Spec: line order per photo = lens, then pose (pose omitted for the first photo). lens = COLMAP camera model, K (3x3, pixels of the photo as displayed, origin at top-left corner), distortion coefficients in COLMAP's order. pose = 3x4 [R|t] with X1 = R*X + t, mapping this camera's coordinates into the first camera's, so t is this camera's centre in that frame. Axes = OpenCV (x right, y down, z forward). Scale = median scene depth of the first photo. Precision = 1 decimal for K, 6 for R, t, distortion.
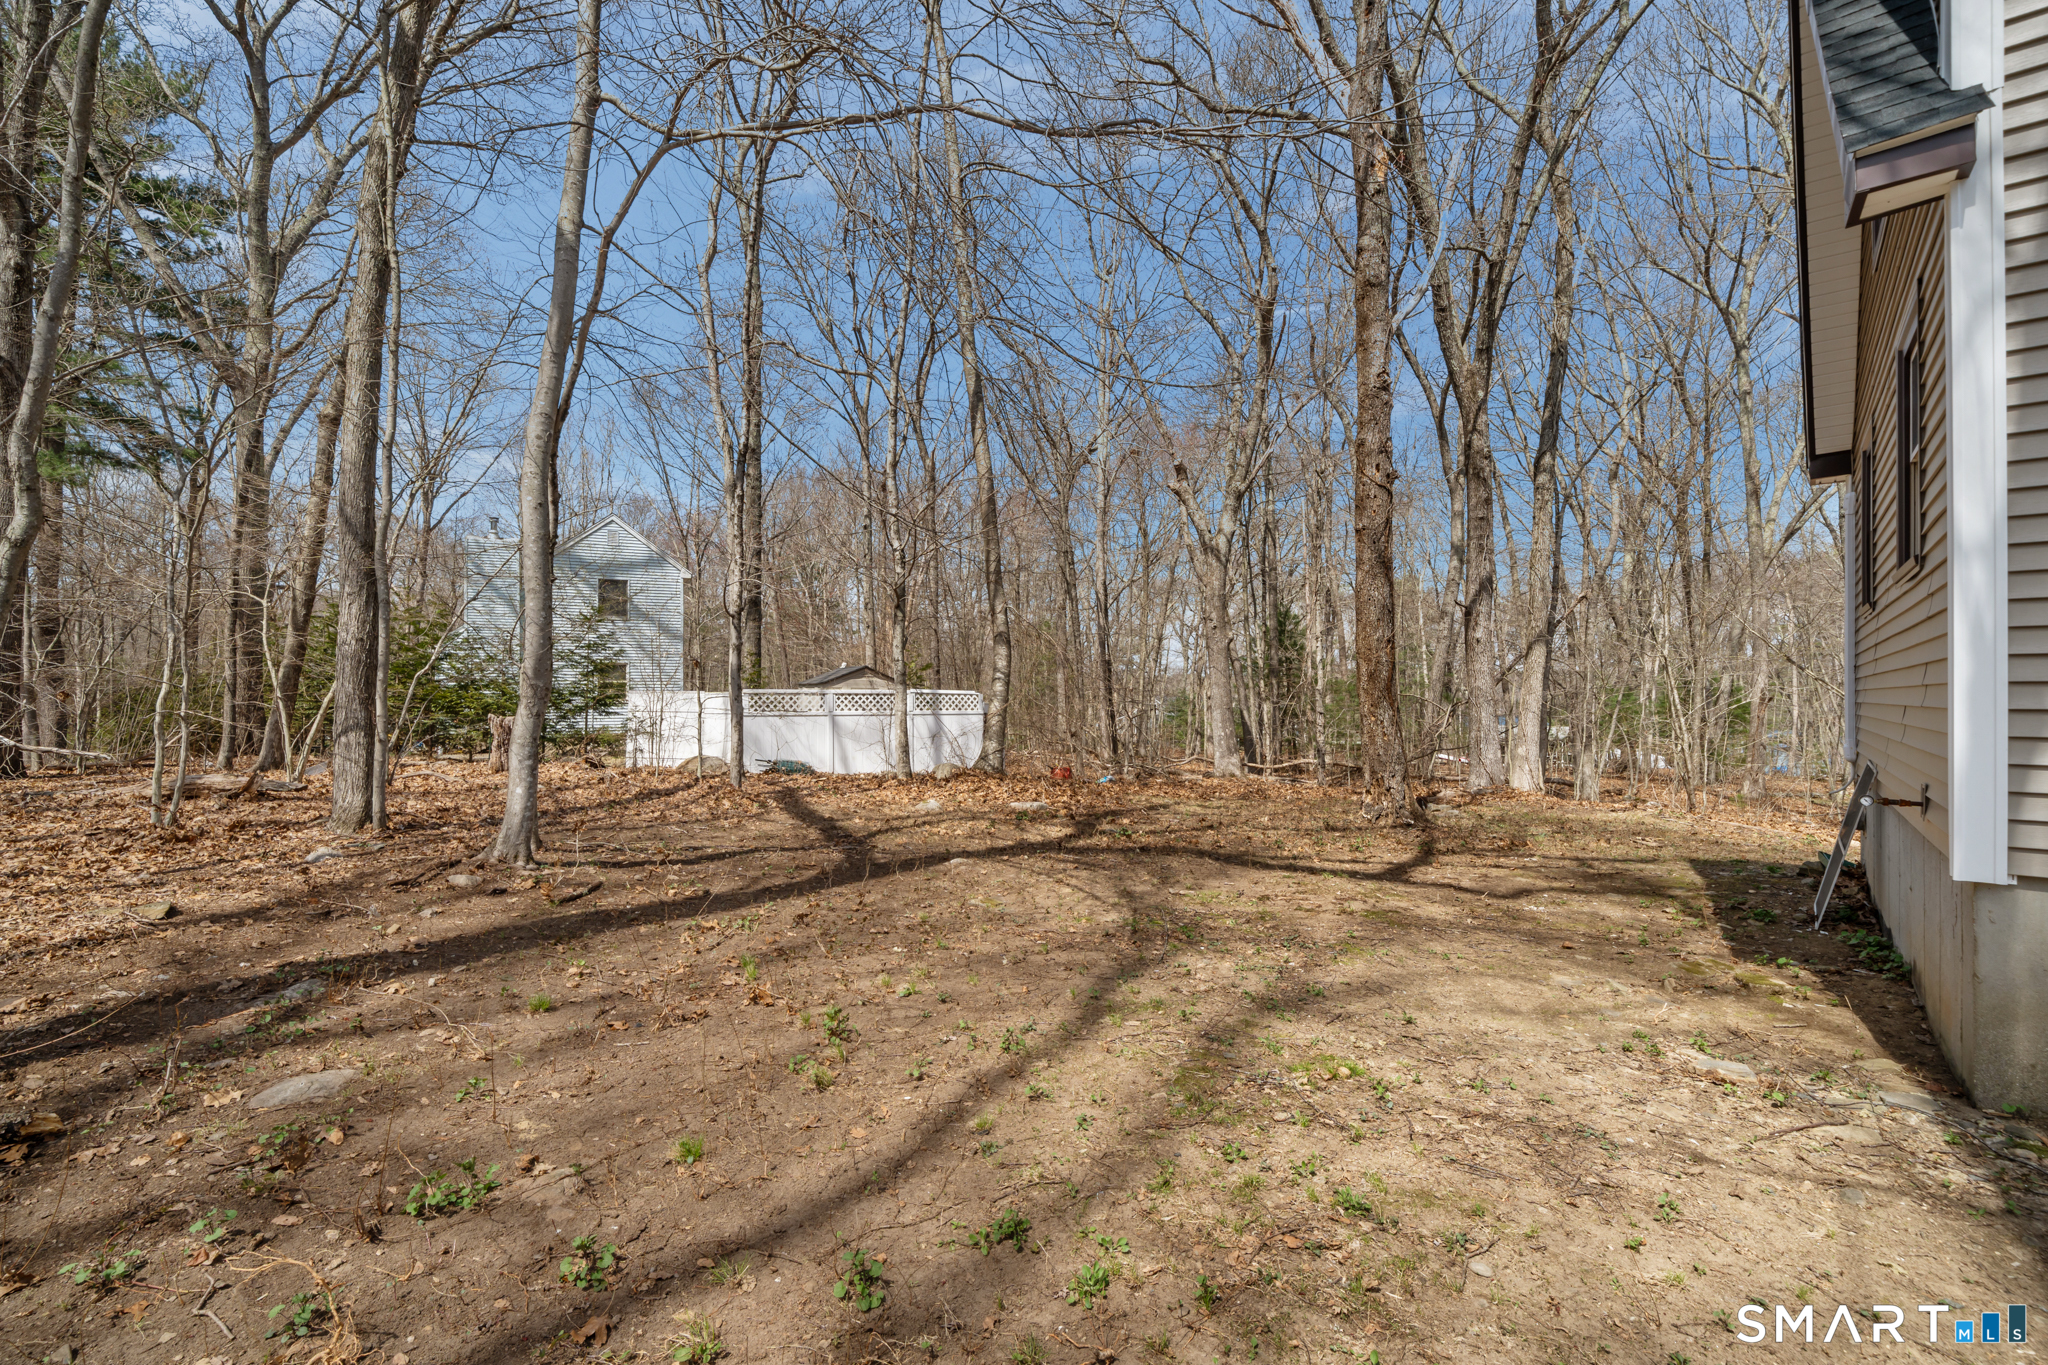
lens RADIAL K [[957.4, 0, 1024.0], [0, 957.4, 682.5], [0, 0, 1]] dist [-0.000154, -0.000082]
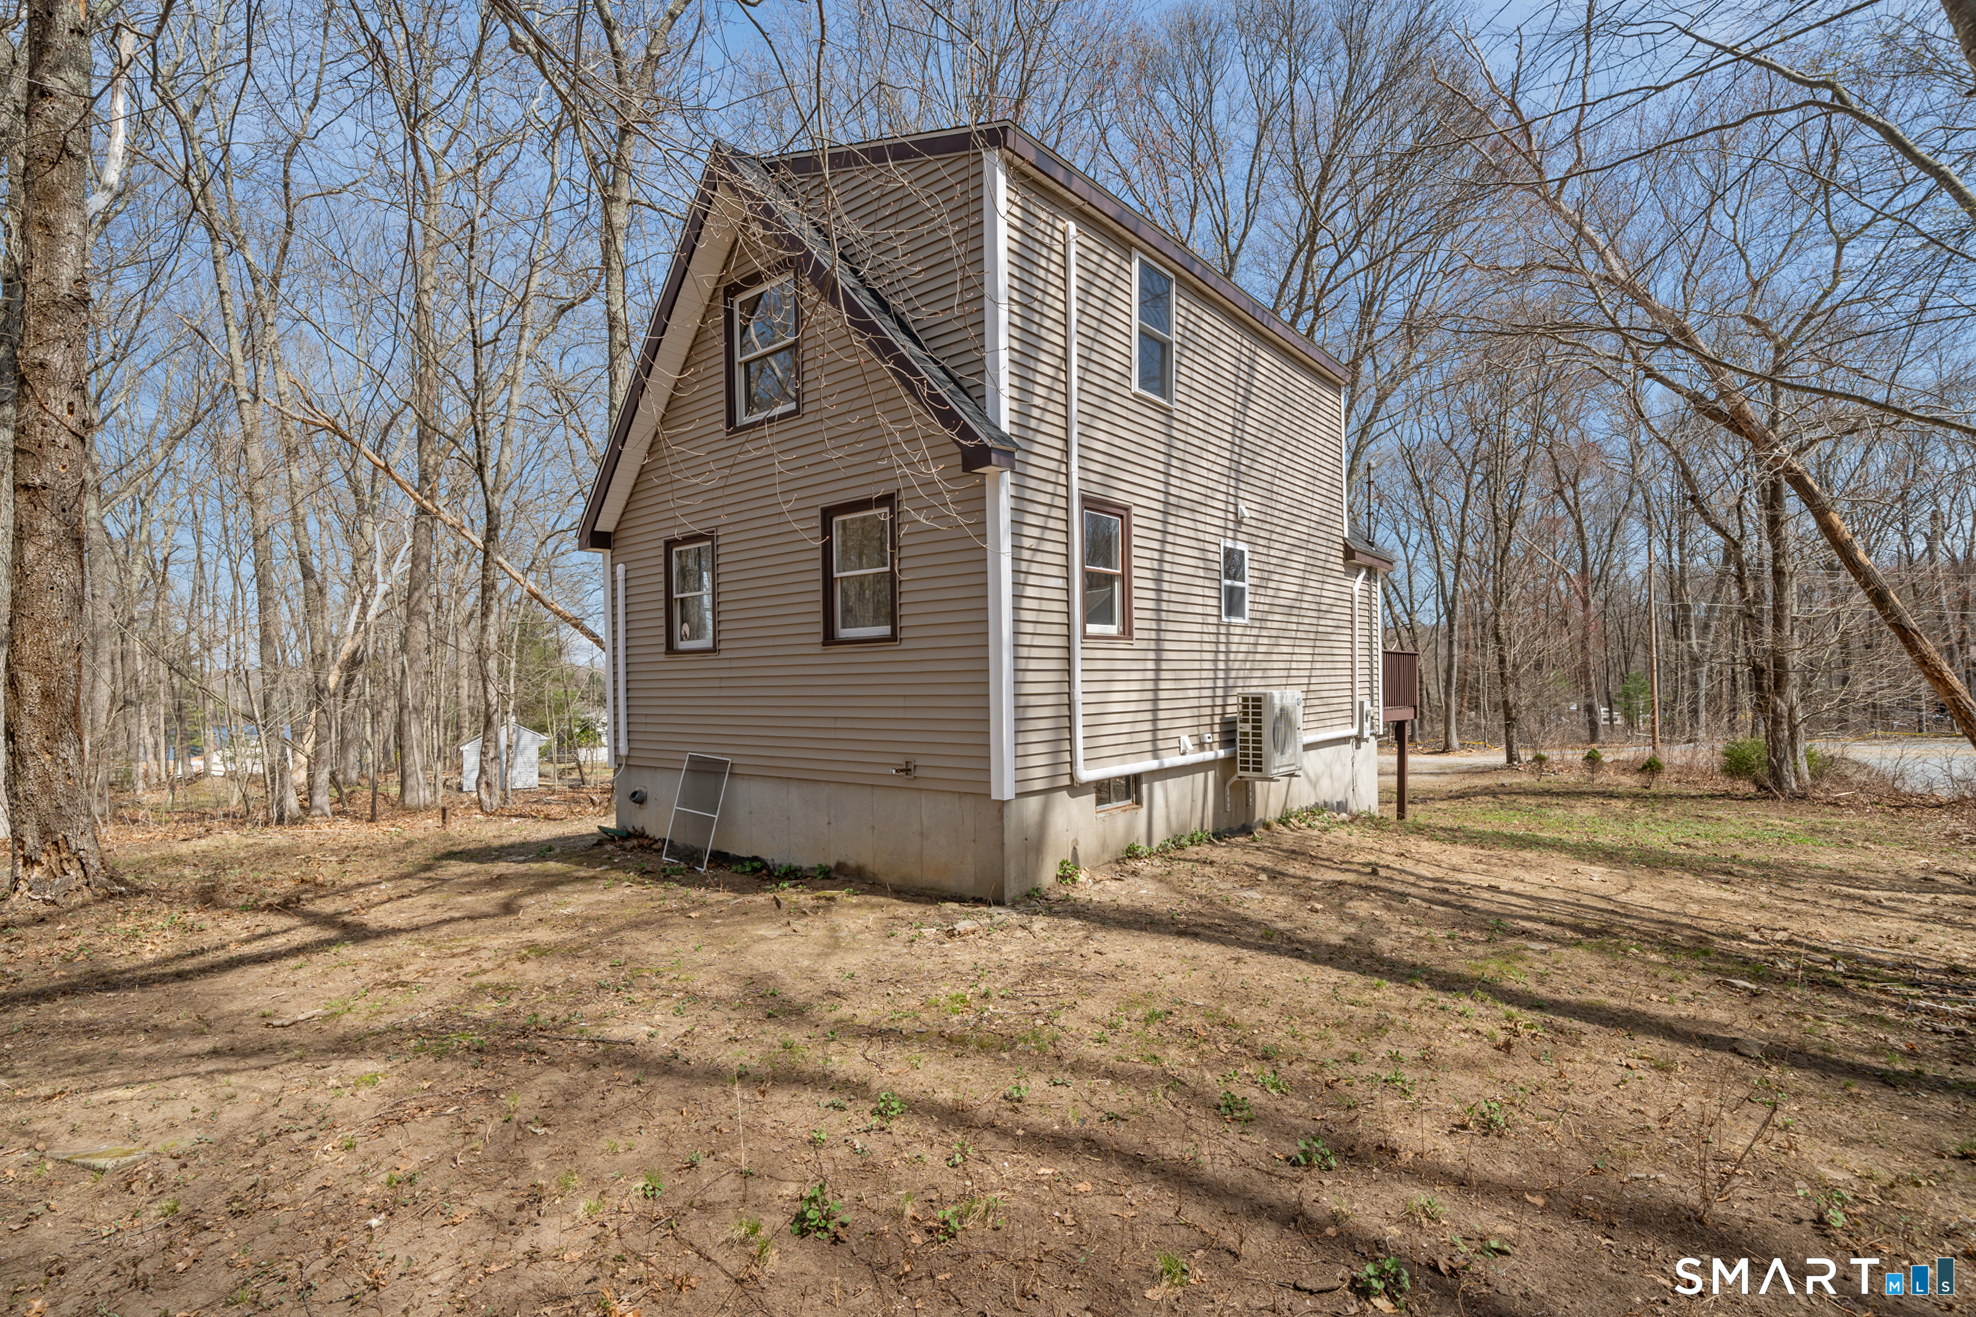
lens RADIAL K [[923.7, 0, 988.0], [0, 923.7, 658.5], [0, 0, 1]] dist [-0.000154, -0.000082]
pose [[0.026969, 0.014597, 0.999530, -1.156163], [0.005966, 0.999873, -0.014763, -0.075702], [-0.999618, 0.006362, 0.026878, 1.066396]]
